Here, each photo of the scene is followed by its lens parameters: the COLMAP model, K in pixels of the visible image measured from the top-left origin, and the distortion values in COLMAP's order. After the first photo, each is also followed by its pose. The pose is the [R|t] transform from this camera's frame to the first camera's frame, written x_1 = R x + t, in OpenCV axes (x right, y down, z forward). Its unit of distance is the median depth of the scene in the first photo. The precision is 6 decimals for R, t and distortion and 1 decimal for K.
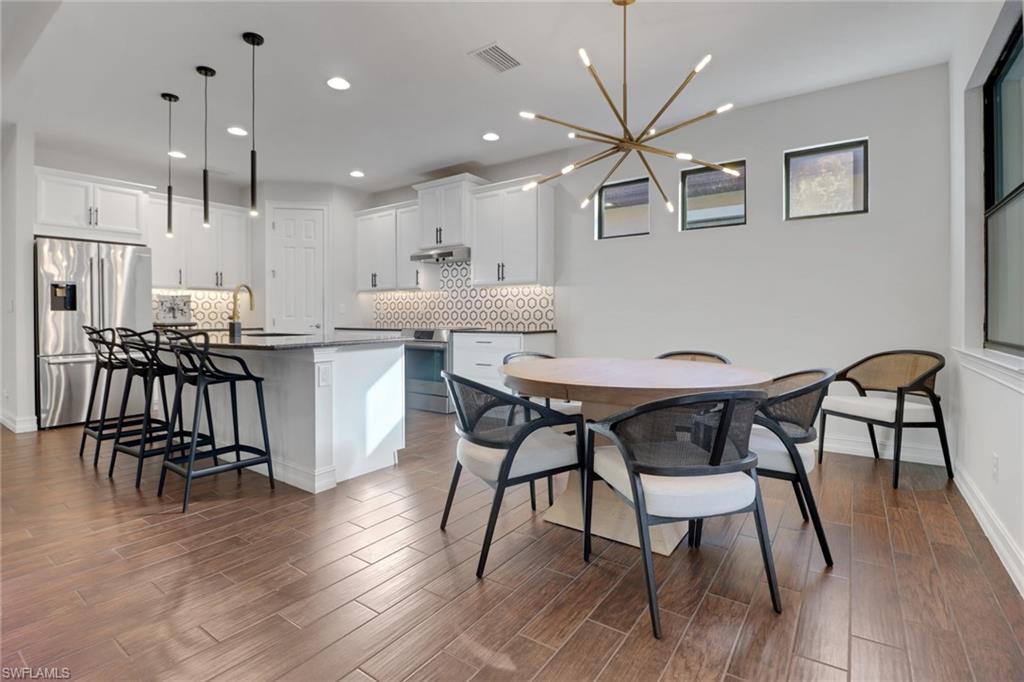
lens RADIAL K [[490.8, 0, 515.0], [0, 490.8, 320.9], [0, 0, 1]] dist [-0.005909, -0.009773]
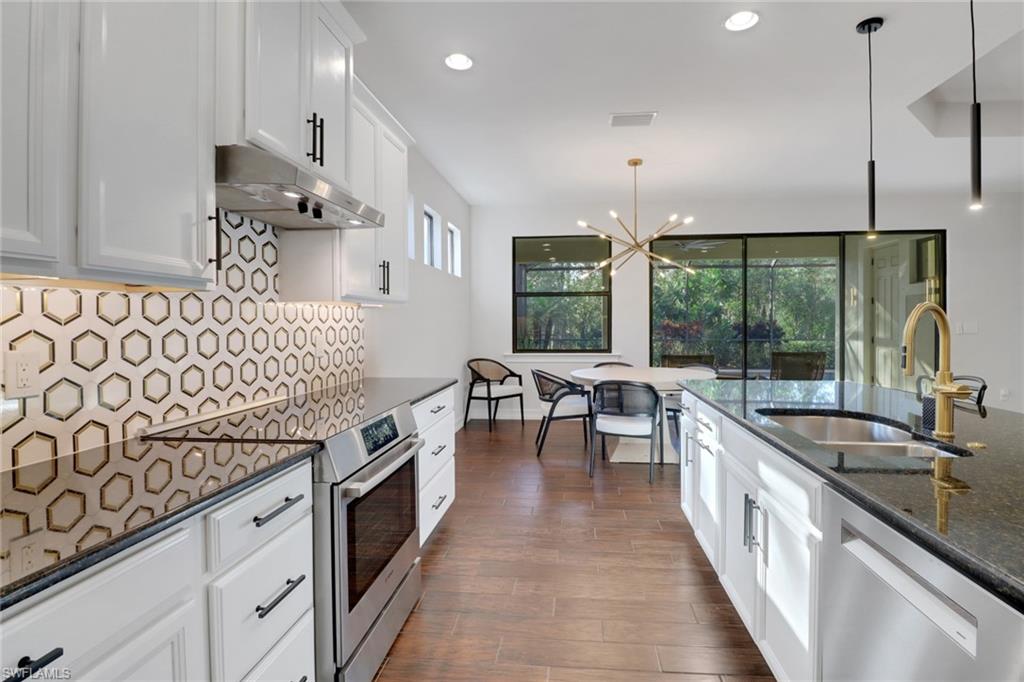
lens RADIAL K [[490.8, 0, 515.0], [0, 490.8, 320.9], [0, 0, 1]] dist [-0.005909, -0.009773]
pose [[-0.495355, 0.006859, 0.868664, -0.549275], [0.015822, 0.999874, 0.001127, -0.050830], [-0.868547, 0.014303, -0.495401, 1.119545]]
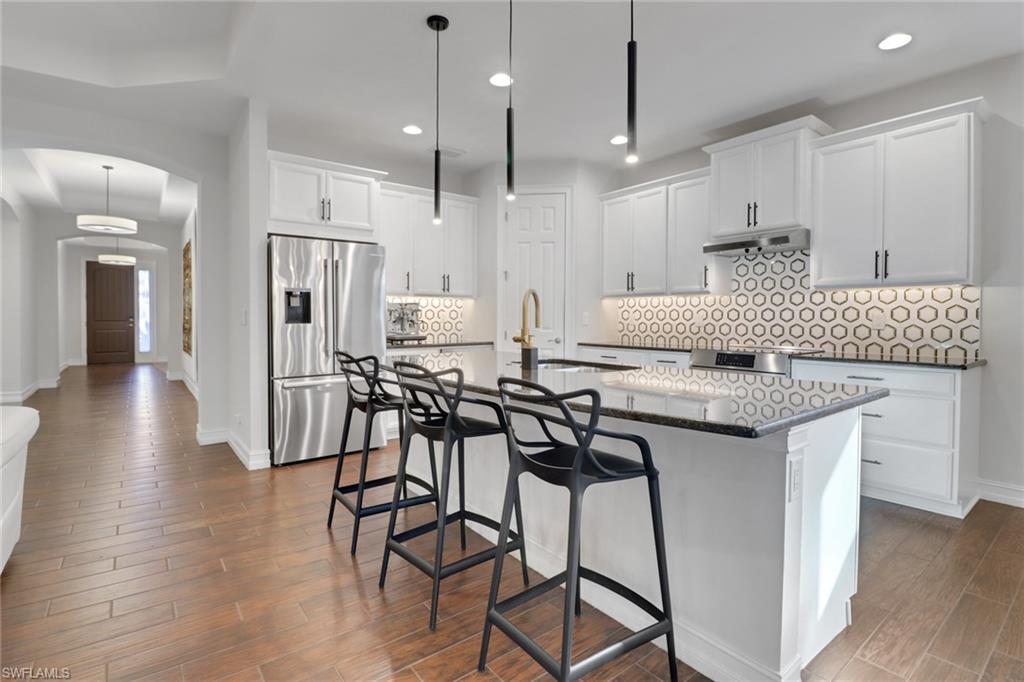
lens RADIAL K [[499.8, 0, 514.1], [0, 499.8, 325.0], [0, 0, 1]] dist [0.001159, -0.010149]
pose [[0.957590, 0.008375, -0.288013, -0.288755], [-0.006884, 0.999957, 0.006191, -0.023132], [0.288052, -0.003945, 0.957606, 0.251129]]
